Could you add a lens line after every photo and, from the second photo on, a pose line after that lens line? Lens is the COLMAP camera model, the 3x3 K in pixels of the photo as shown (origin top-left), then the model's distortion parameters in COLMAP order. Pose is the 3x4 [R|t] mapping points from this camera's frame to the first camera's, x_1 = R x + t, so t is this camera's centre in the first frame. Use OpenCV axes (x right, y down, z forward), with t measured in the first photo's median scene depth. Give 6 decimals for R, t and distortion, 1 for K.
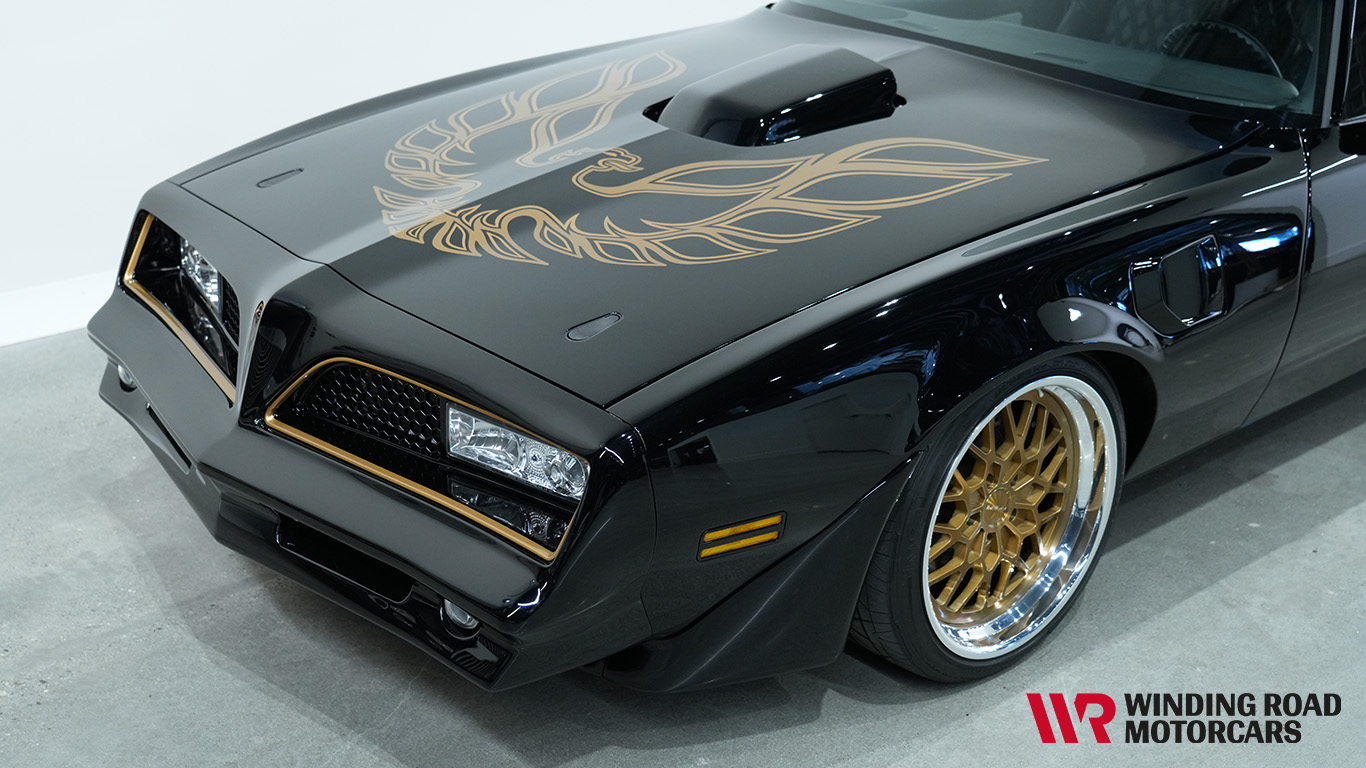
lens RADIAL K [[1777.5, 0, 683.0], [0, 1777.5, 384.0], [0, 0, 1]] dist [-0.002474, -0.032333]
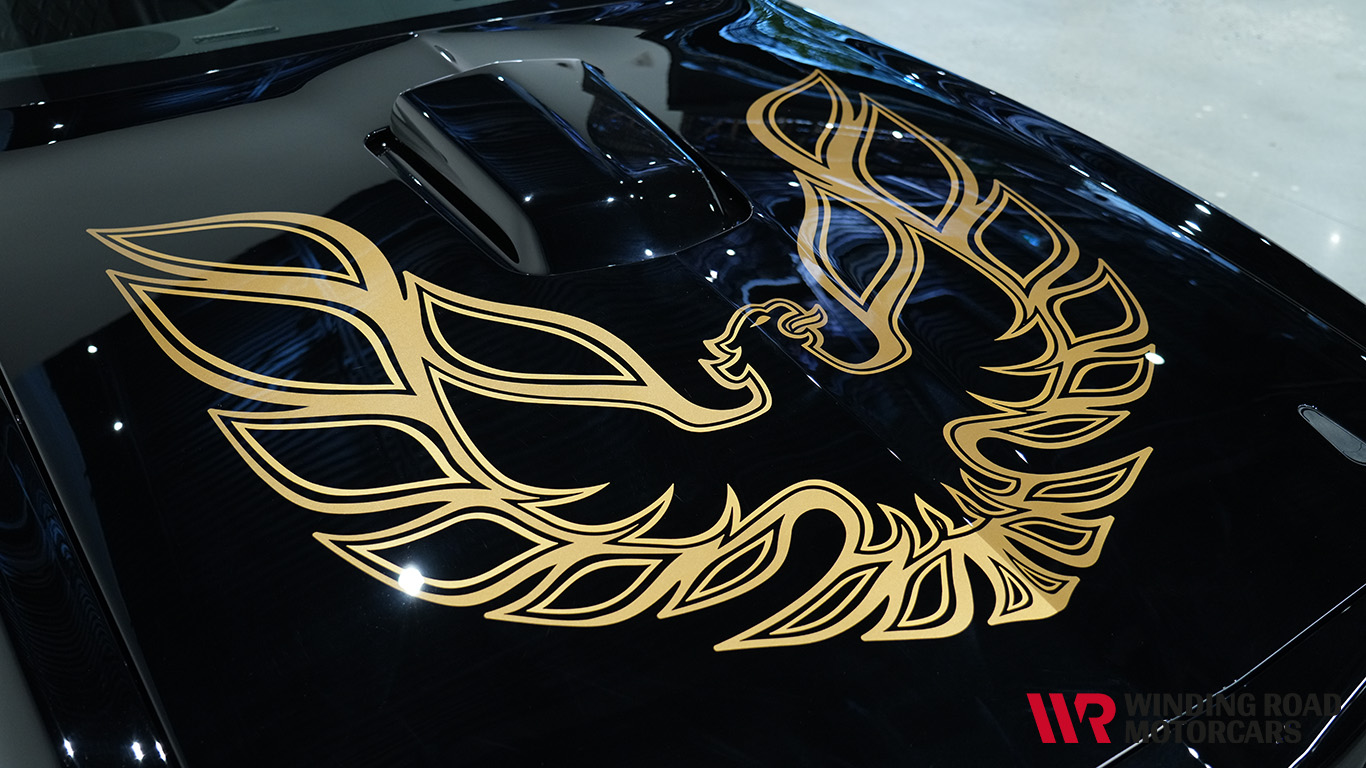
lens RADIAL K [[1309.5, 0, 683.0], [0, 1309.5, 384.0], [0, 0, 1]] dist [-0.000049, 0.002241]
pose [[0.133629, -0.542758, 0.829191, -0.445461], [0.398774, 0.795418, 0.456387, -0.344016], [-0.907261, 0.269673, 0.322729, 0.947268]]
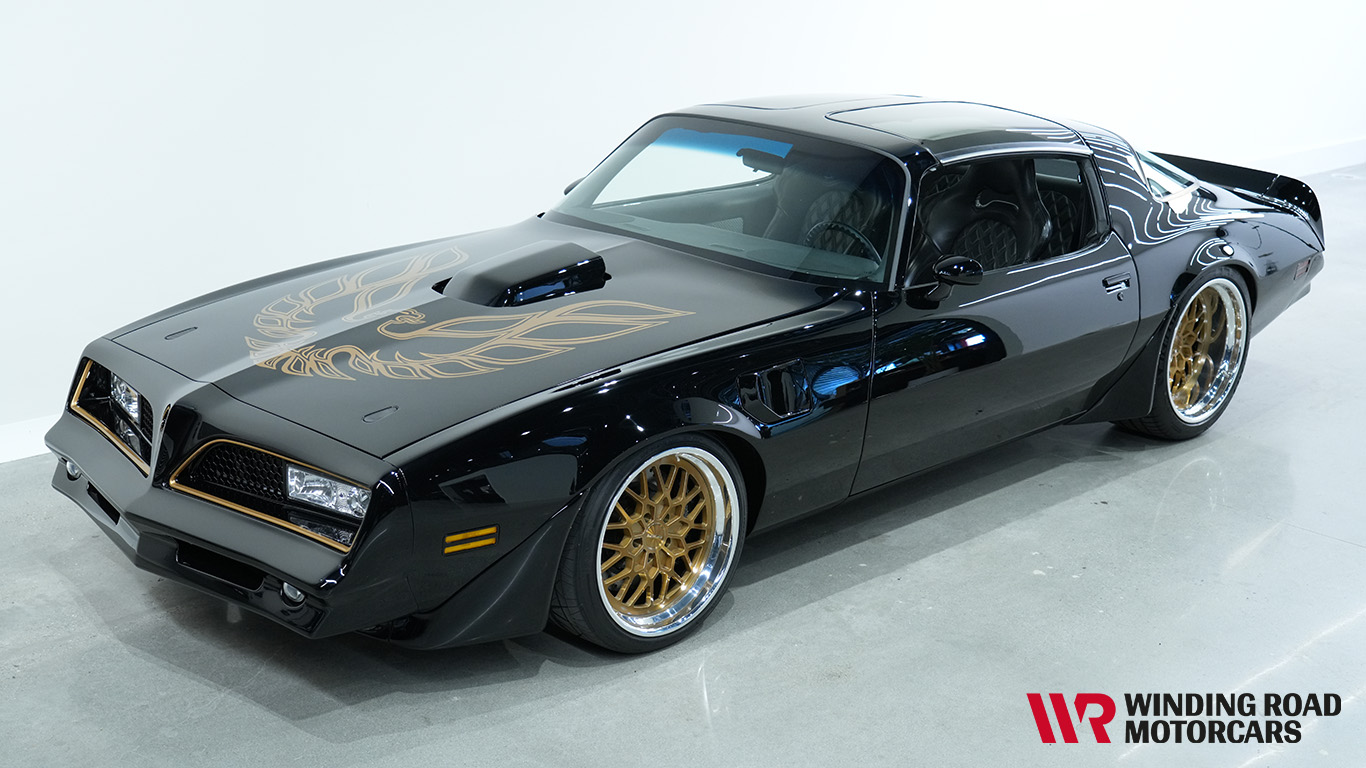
lens RADIAL K [[1777.5, 0, 683.0], [0, 1777.5, 384.0], [0, 0, 1]] dist [-0.002474, -0.032333]
pose [[0.998439, -0.014501, 0.053930, 0.119379], [0.020593, 0.993246, -0.114184, 0.113423], [-0.051910, 0.115116, 0.991995, -0.525872]]
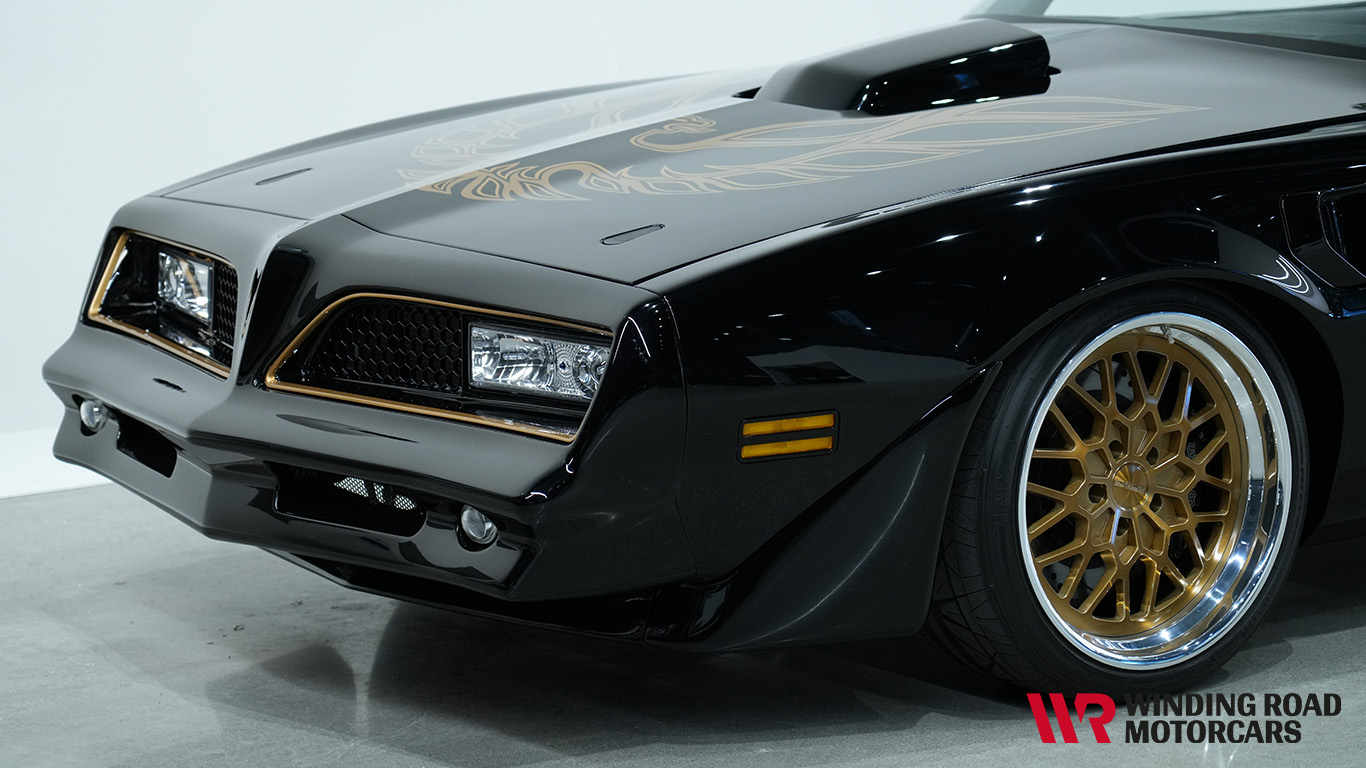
lens RADIAL K [[4193.0, 0, 720.3], [0, 4193.0, 382.4], [0, 0, 1]] dist [-0.027492, -1.648380]
pose [[0.994772, -0.022333, -0.099651, 0.180548], [-0.001958, 0.971444, -0.237262, 0.481327], [0.102104, 0.236217, 0.966321, -0.908774]]
